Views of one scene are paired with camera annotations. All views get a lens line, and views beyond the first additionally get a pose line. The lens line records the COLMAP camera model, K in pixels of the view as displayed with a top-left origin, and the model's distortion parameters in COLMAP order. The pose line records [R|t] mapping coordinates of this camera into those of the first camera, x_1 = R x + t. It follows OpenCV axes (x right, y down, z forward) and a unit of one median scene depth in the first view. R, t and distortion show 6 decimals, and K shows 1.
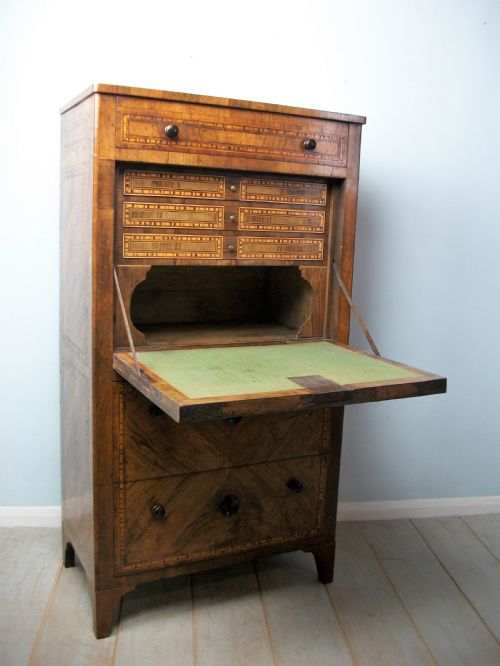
lens RADIAL K [[640.8, 0, 244.3], [0, 640.8, 319.8], [0, 0, 1]] dist [-0.128257, 0.000000]
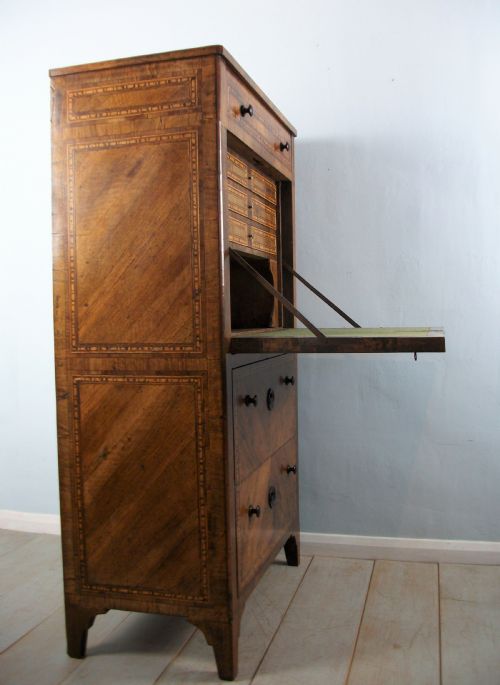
lens RADIAL K [[652.6, 0, 252.0], [0, 652.6, 325.8], [0, 0, 1]] dist [-0.109774, 0.000000]
pose [[0.679211, -0.072766, 0.730327, -0.804076], [0.161100, 0.985587, -0.051627, 0.084551], [-0.716044, 0.152721, 0.681144, 0.315890]]
